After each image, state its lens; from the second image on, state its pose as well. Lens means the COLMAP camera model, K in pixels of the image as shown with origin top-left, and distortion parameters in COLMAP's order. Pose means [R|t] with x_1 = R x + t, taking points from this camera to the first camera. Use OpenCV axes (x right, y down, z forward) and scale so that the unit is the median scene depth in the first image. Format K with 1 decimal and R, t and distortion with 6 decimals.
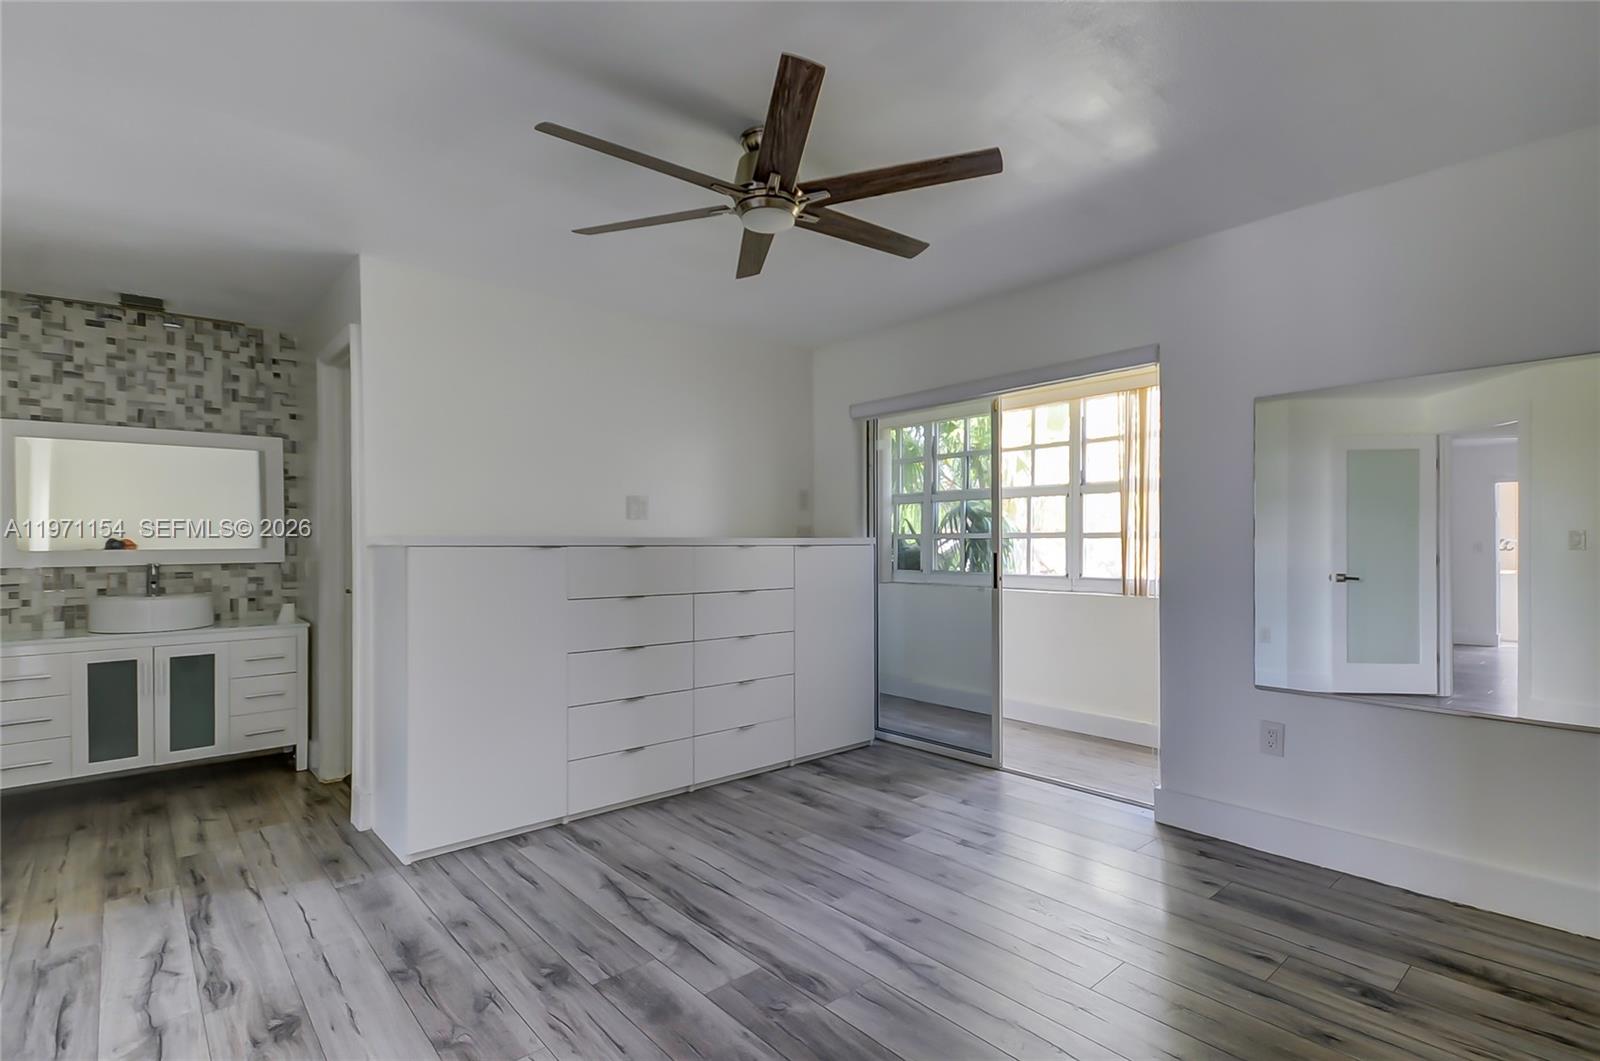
lens RADIAL K [[751.7, 0, 808.3], [0, 751.7, 548.9], [0, 0, 1]] dist [-0.000315, -0.000880]
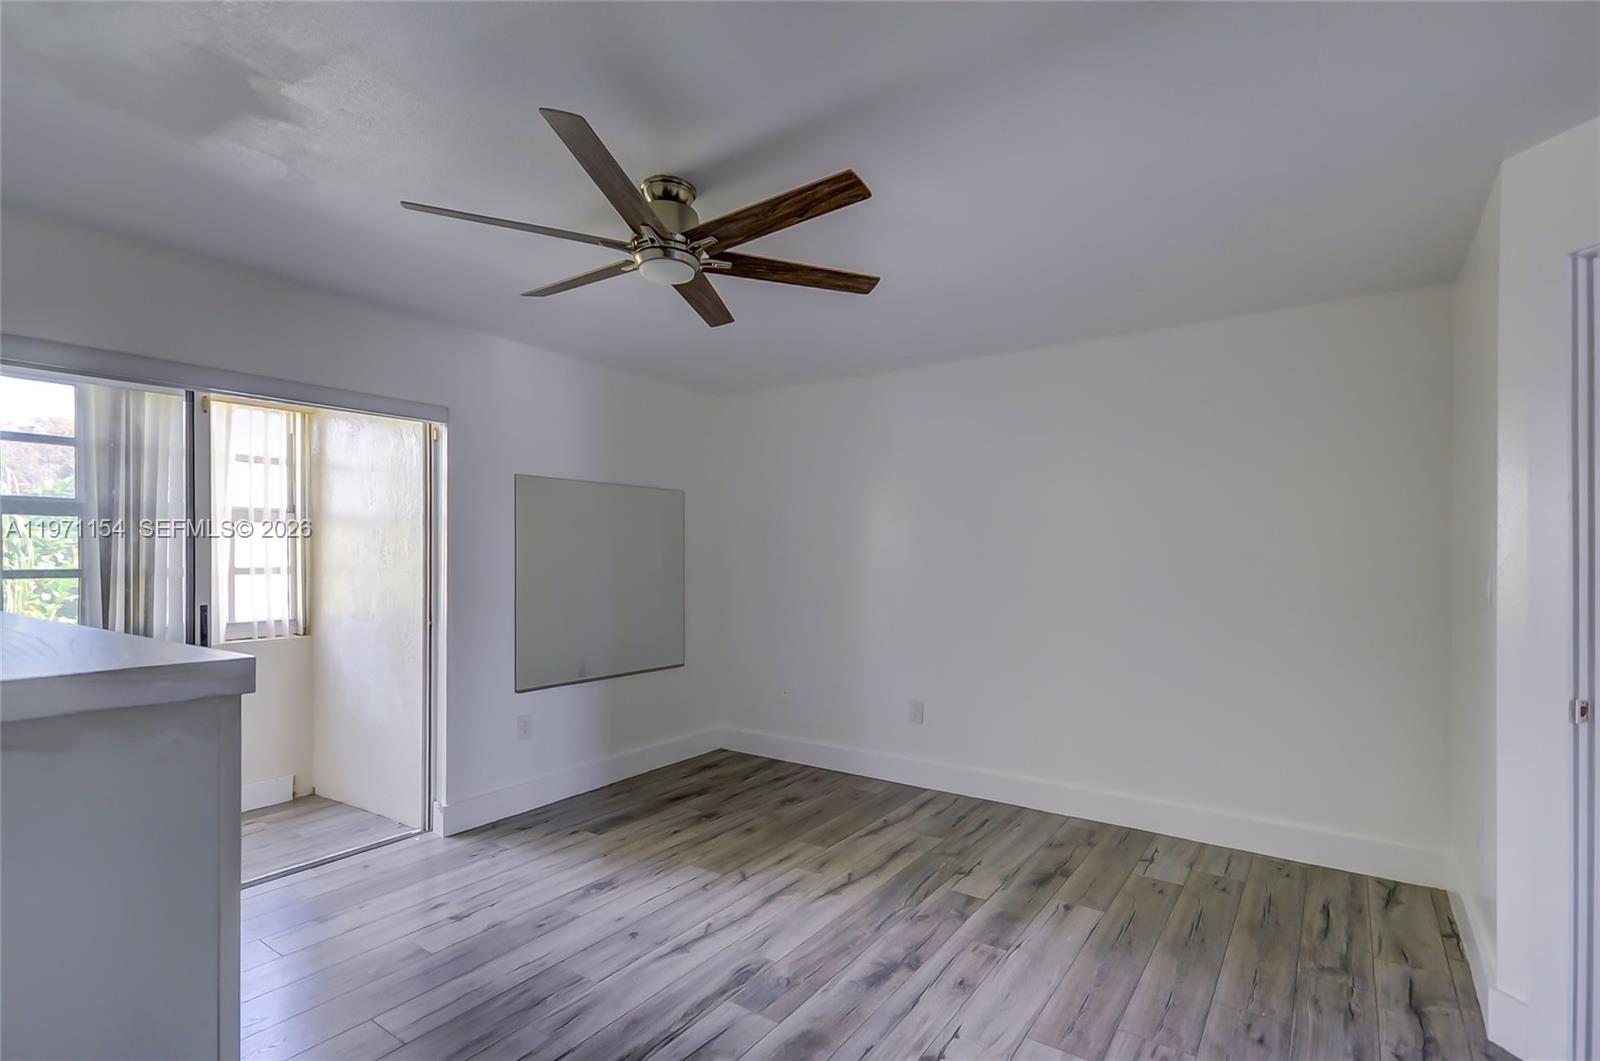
lens RADIAL K [[759.7, 0, 807.3], [0, 759.7, 543.9], [0, 0, 1]] dist [0.016212, -0.000678]
pose [[-0.226811, 0.012145, 0.973863, -0.877178], [0.005558, 0.999922, -0.011176, -0.056873], [-0.973923, 0.002878, -0.226861, 0.867266]]
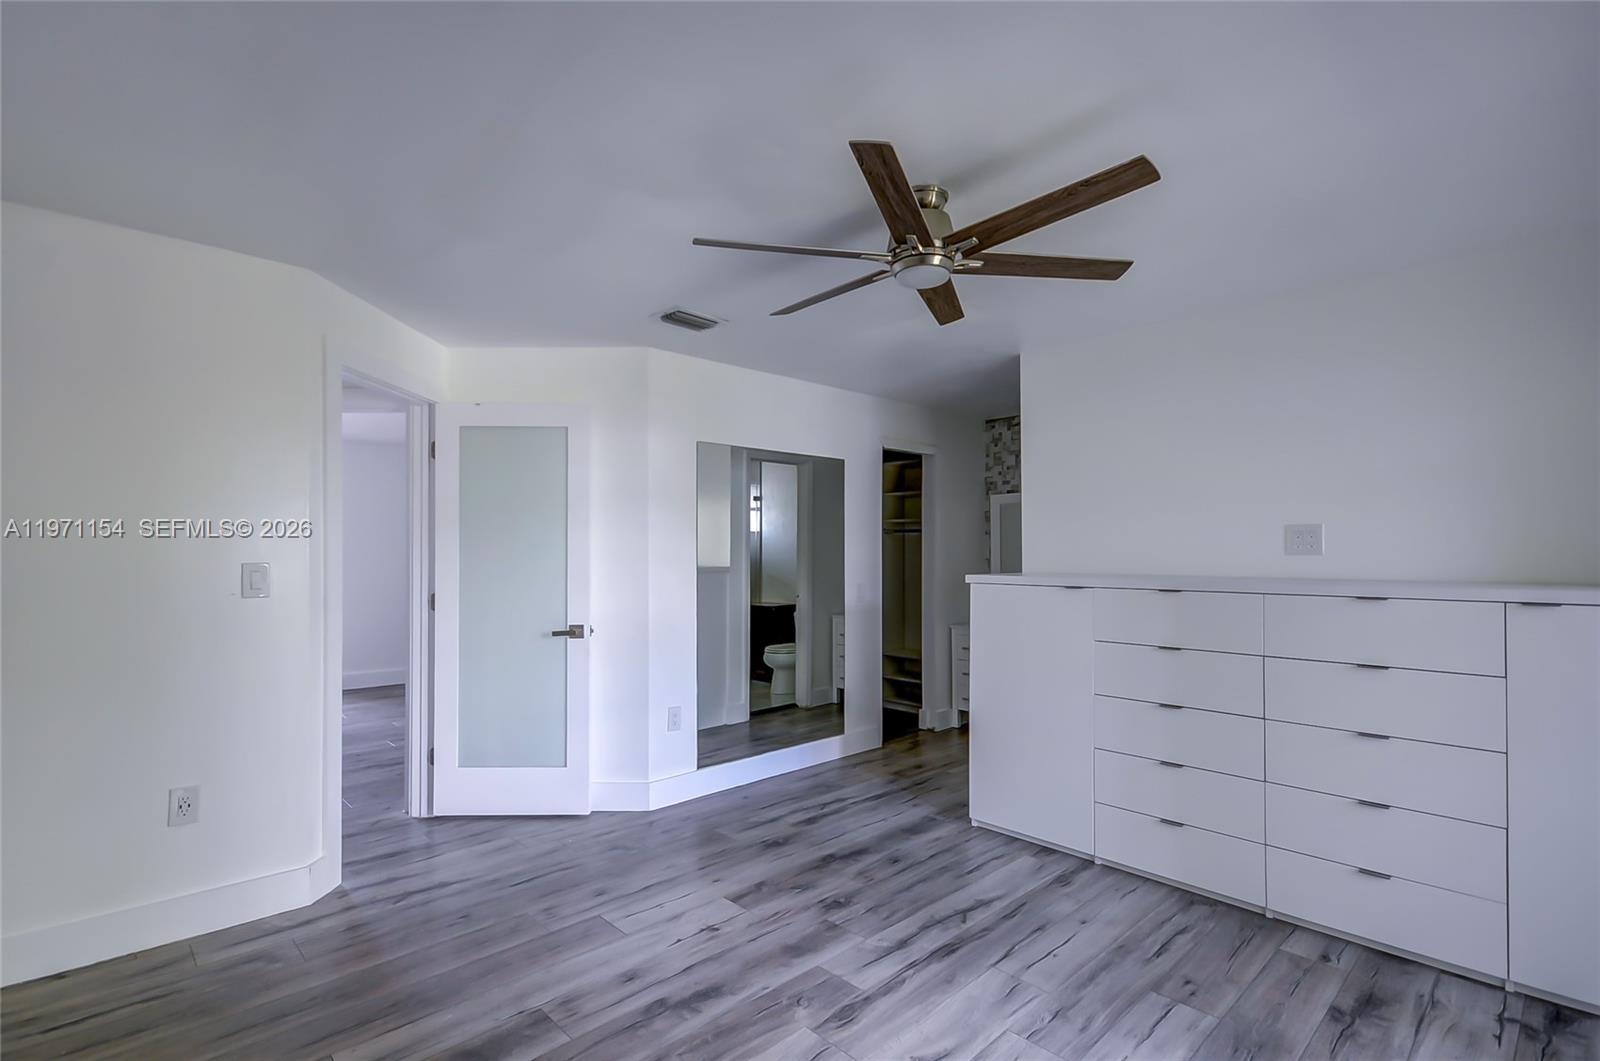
lens RADIAL K [[751.7, 0, 808.3], [0, 751.7, 548.9], [0, 0, 1]] dist [-0.000315, -0.000880]
pose [[0.043931, -0.002796, -0.999031, 0.775568], [-0.009862, 0.999946, -0.003232, -0.055466], [0.998986, 0.009994, 0.043901, 0.664260]]
